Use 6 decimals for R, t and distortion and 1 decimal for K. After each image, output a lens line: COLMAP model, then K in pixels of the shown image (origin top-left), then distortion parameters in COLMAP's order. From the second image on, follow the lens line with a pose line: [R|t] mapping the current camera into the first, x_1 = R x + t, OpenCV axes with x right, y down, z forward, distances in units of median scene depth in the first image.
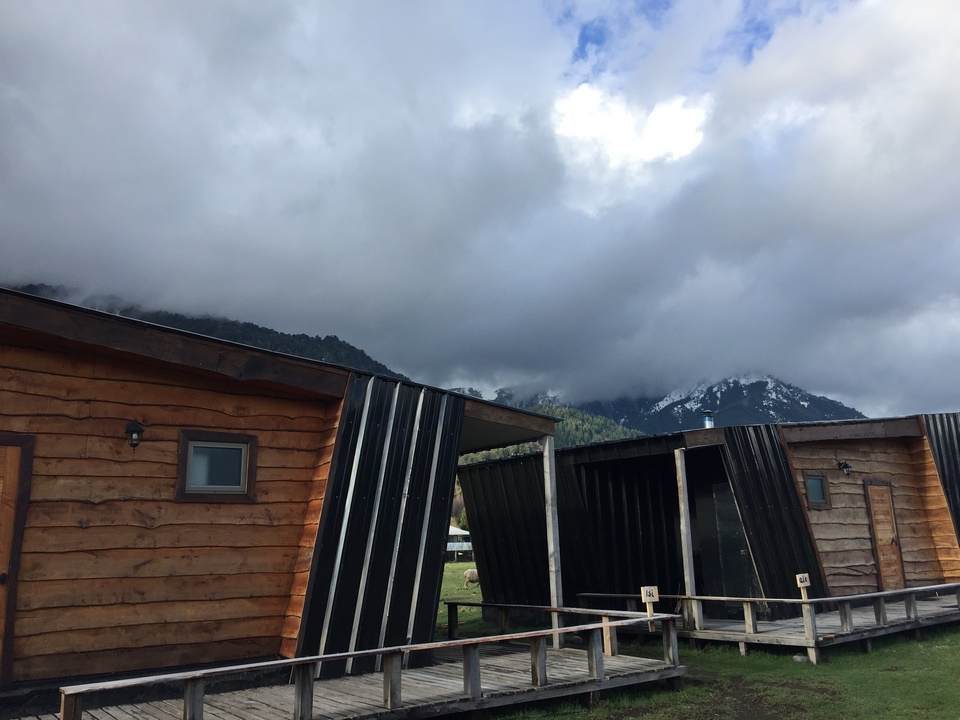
lens RADIAL K [[811.7, 0, 480.0], [0, 811.7, 360.0], [0, 0, 1]] dist [0.102393, -0.173458]
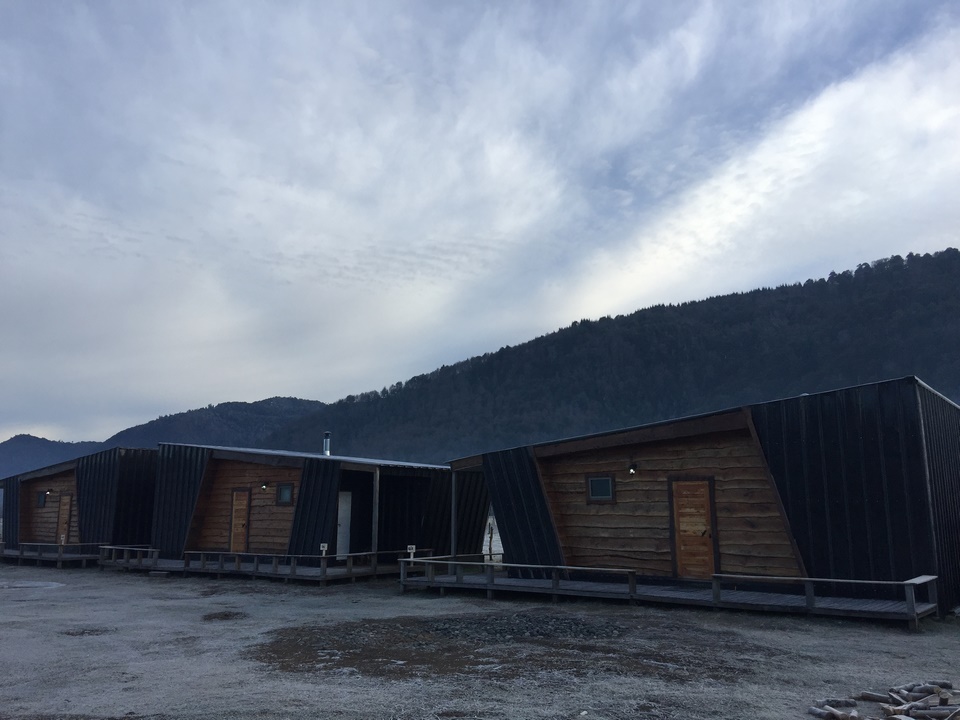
lens RADIAL K [[806.6, 0, 480.0], [0, 806.6, 360.0], [0, 0, 1]] dist [0.110519, -0.171896]
pose [[0.260103, -0.145346, -0.954579, 2.712058], [0.210502, 0.973363, -0.090849, 0.068906], [0.942356, -0.177311, 0.283770, 0.870342]]
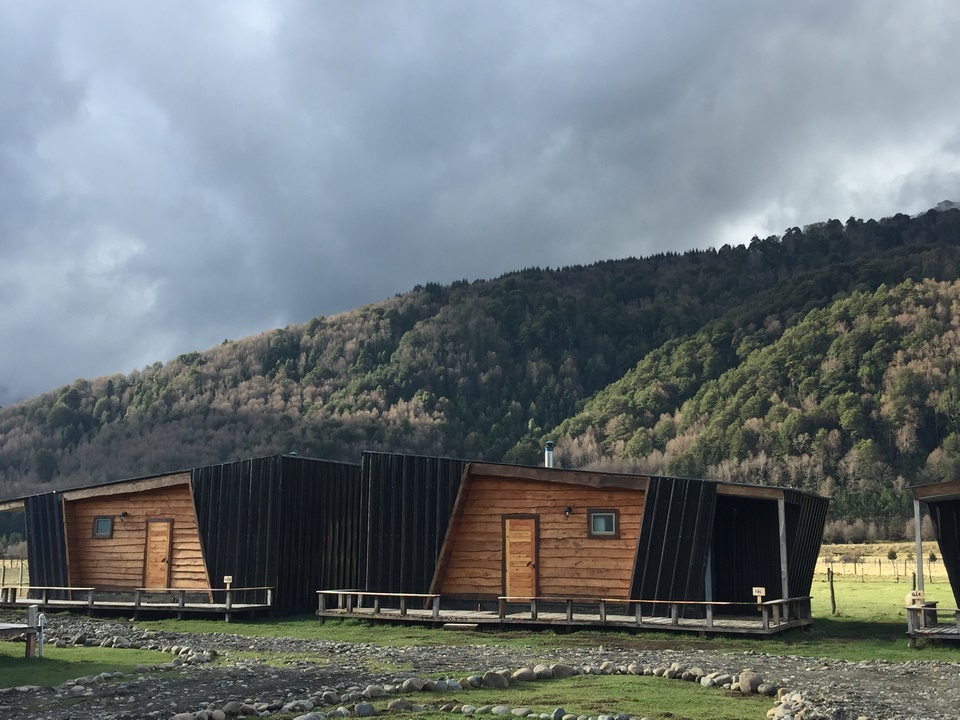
lens RADIAL K [[1147.7, 0, 480.0], [0, 1147.7, 360.0], [0, 0, 1]] dist [0.071190, -0.011543]
pose [[0.440302, -0.114075, -0.890573, 2.392254], [0.184915, 0.982153, -0.034384, -0.268650], [0.878601, -0.149541, 0.453538, -0.699510]]
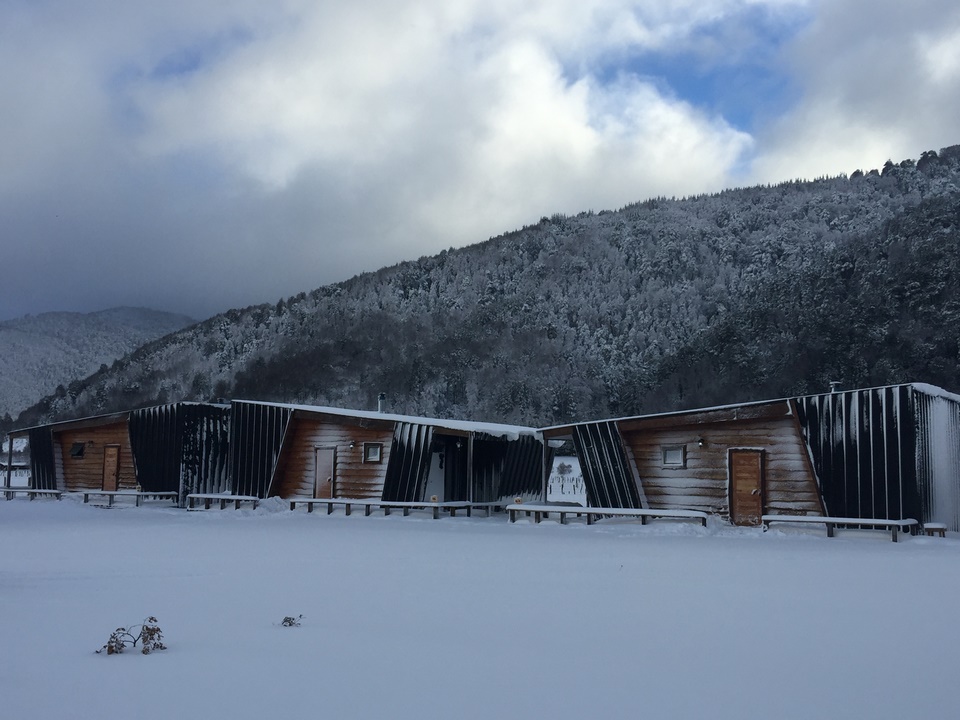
lens RADIAL K [[1114.2, 0, 480.0], [0, 1114.2, 360.0], [0, 0, 1]] dist [0.109428, -0.191933]
pose [[0.325741, -0.055434, -0.943833, 4.012791], [0.185582, 0.982608, 0.006337, -0.186314], [0.927066, -0.177222, 0.330363, -0.046383]]
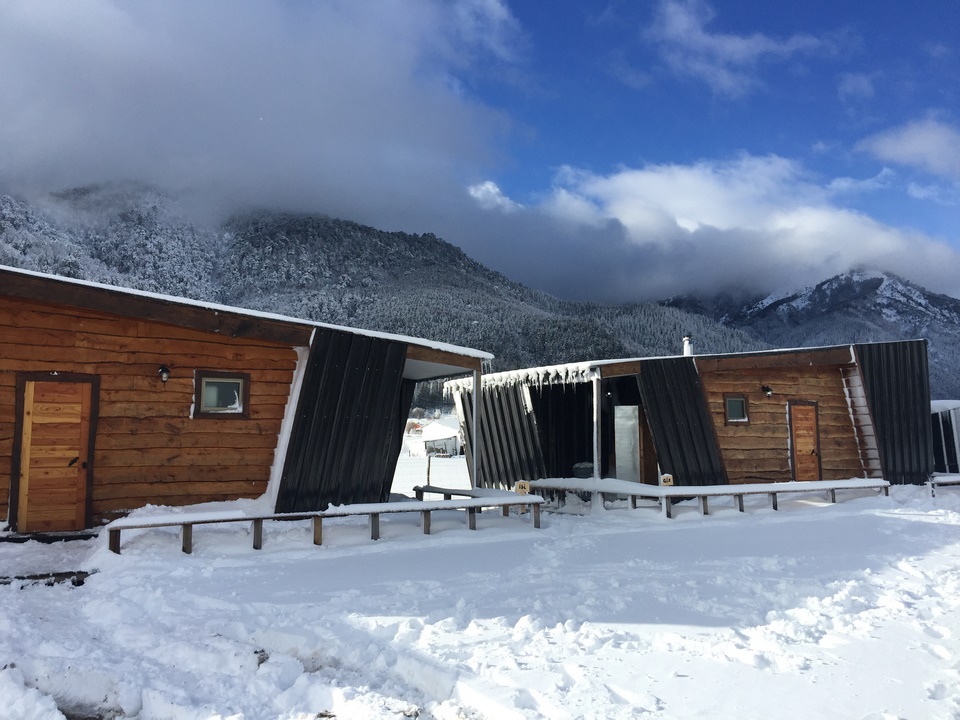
lens RADIAL K [[806.6, 0, 480.0], [0, 806.6, 360.0], [0, 0, 1]] dist [0.110519, -0.171896]
pose [[0.992845, 0.014803, -0.118485, 0.302249], [0.000353, 0.991917, 0.126884, -0.113775], [0.119406, -0.126018, 0.984816, -0.371197]]
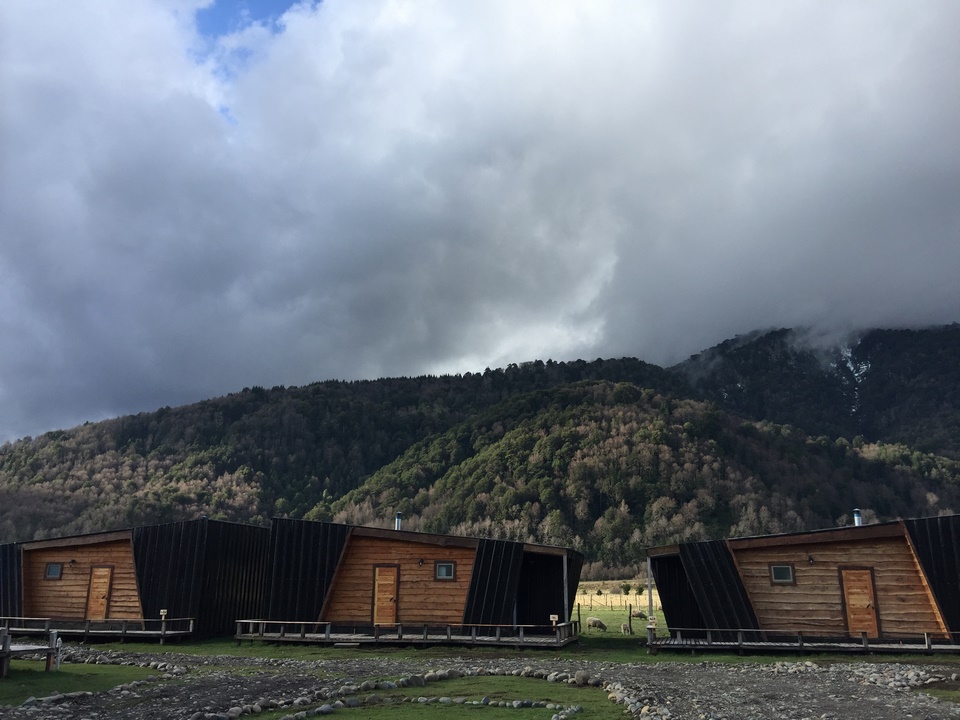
lens RADIAL K [[811.7, 0, 480.0], [0, 811.7, 360.0], [0, 0, 1]] dist [0.102393, -0.173458]
pose [[0.636893, -0.173785, -0.751109, 2.391389], [0.147755, 0.983717, -0.102317, -0.351964], [0.756661, -0.045815, 0.652201, -1.039497]]
